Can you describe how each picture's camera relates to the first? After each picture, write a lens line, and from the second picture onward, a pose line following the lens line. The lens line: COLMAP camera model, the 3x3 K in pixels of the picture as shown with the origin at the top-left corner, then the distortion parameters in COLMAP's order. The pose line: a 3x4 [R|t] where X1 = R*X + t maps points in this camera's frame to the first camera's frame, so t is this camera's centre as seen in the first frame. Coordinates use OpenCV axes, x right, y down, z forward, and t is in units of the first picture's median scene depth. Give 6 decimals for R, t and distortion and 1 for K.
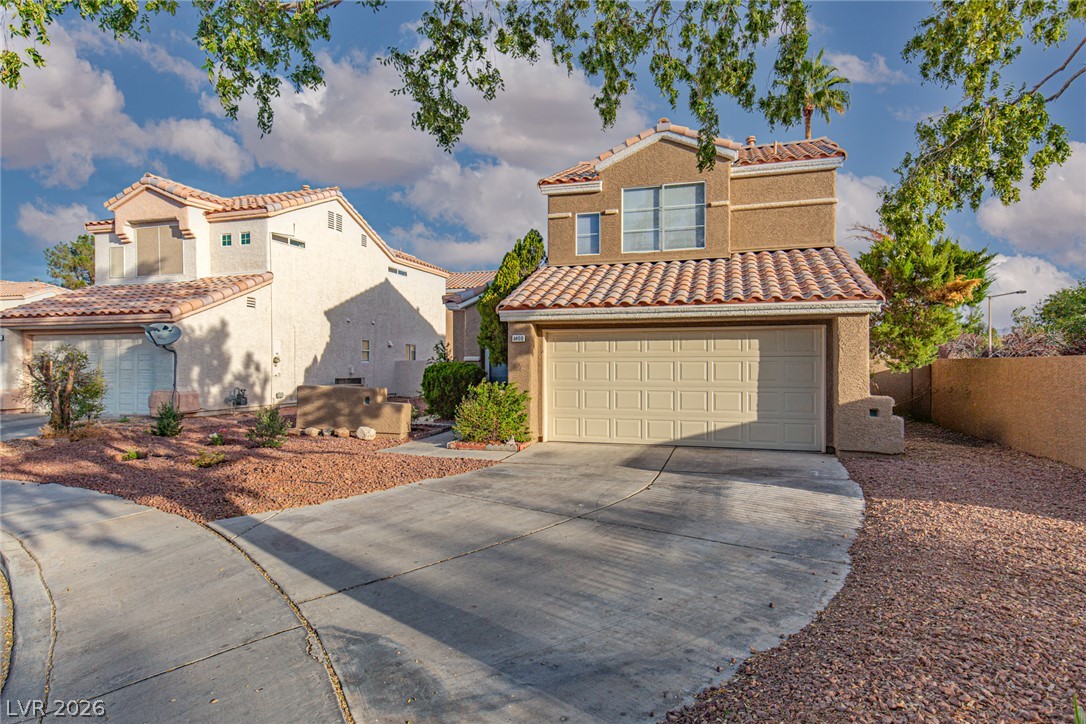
lens RADIAL K [[621.6, 0, 536.1], [0, 621.6, 361.9], [0, 0, 1]] dist [0.016617, -0.002554]
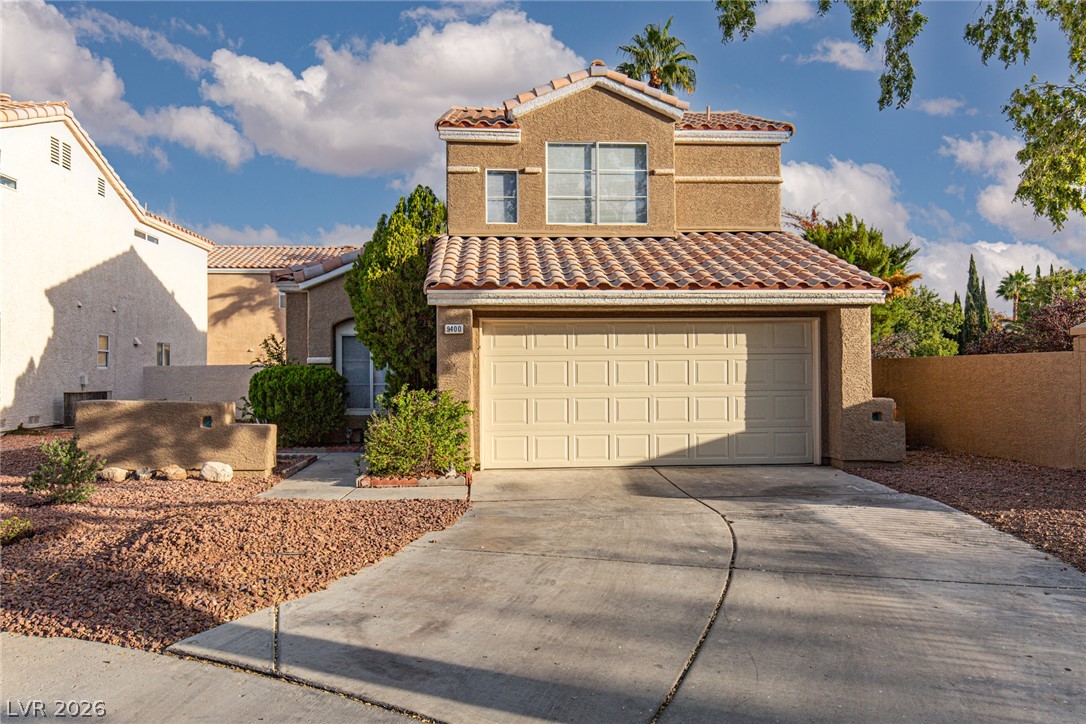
lens RADIAL K [[751.3, 0, 539.4], [0, 751.3, 361.0], [0, 0, 1]] dist [0.004045, -0.001182]
pose [[0.932414, -0.001461, 0.361389, -0.249470], [0.006358, 0.999903, -0.012362, 0.010586], [-0.361336, 0.013824, 0.932333, 0.145926]]
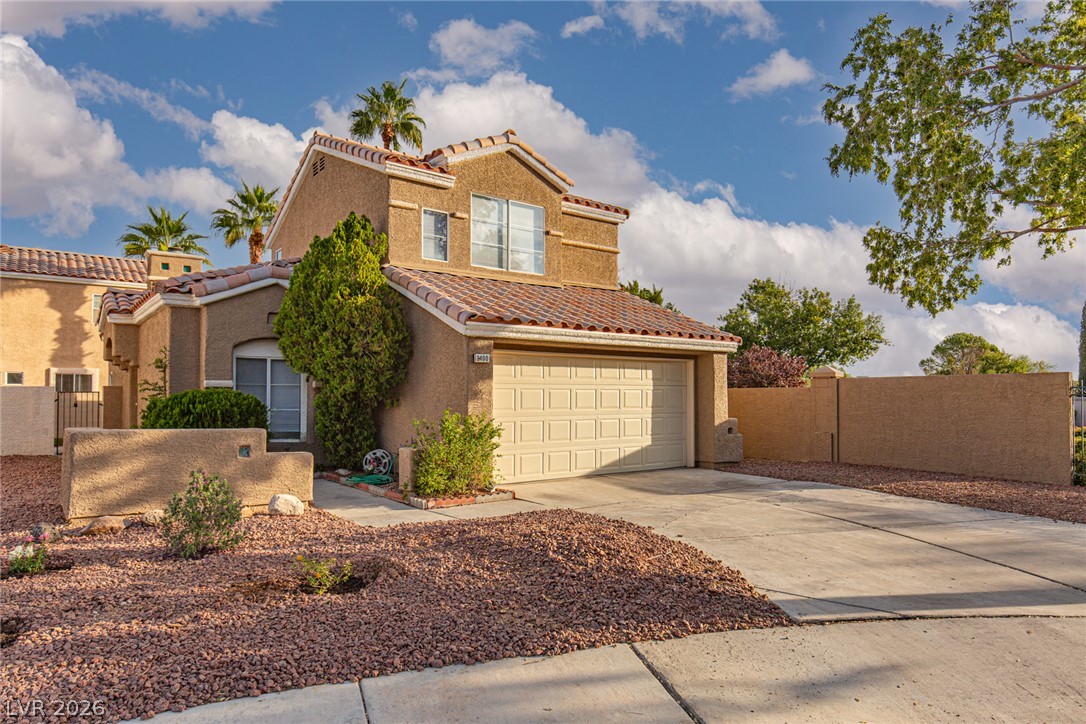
lens RADIAL K [[686.0, 0, 549.7], [0, 686.0, 379.8], [0, 0, 1]] dist [0.005721, 0.001541]
pose [[0.567484, 0.020722, 0.823124, -0.691416], [-0.001004, 0.999700, -0.024475, 0.010394], [-0.823384, 0.013063, 0.567334, 0.428836]]
